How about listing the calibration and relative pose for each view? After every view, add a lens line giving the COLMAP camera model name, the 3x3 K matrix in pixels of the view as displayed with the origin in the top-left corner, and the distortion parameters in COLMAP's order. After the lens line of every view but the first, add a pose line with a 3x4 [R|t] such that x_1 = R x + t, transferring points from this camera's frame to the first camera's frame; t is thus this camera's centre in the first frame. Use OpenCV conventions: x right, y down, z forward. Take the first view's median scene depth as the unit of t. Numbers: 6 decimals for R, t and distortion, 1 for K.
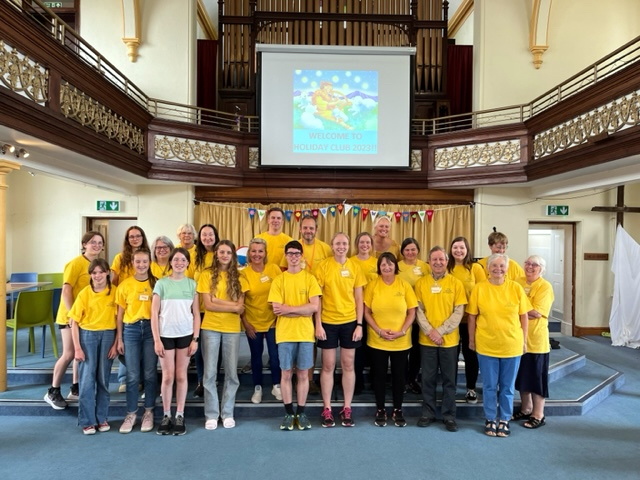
lens RADIAL K [[498.8, 0, 320.0], [0, 498.8, 240.0], [0, 0, 1]] dist [0.017909, 0.002456]
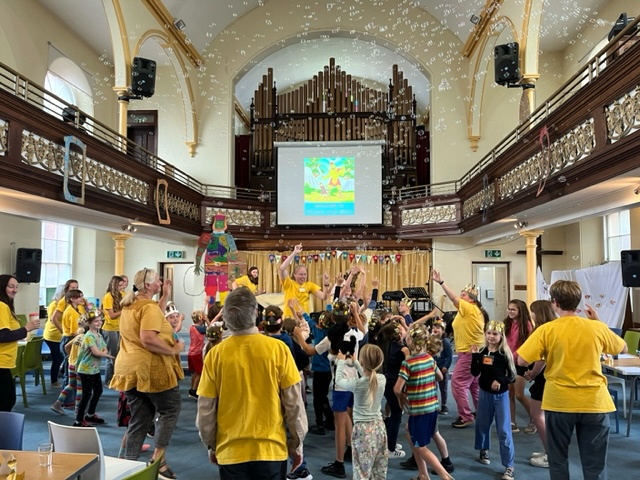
lens RADIAL K [[499.4, 0, 320.0], [0, 499.4, 240.0], [0, 0, 1]] dist [0.086790, 0.000287]
pose [[0.995245, -0.015186, -0.096211, 0.139722], [0.007757, 0.996991, -0.077124, 0.006272], [0.097093, 0.076011, 0.992369, -0.411325]]
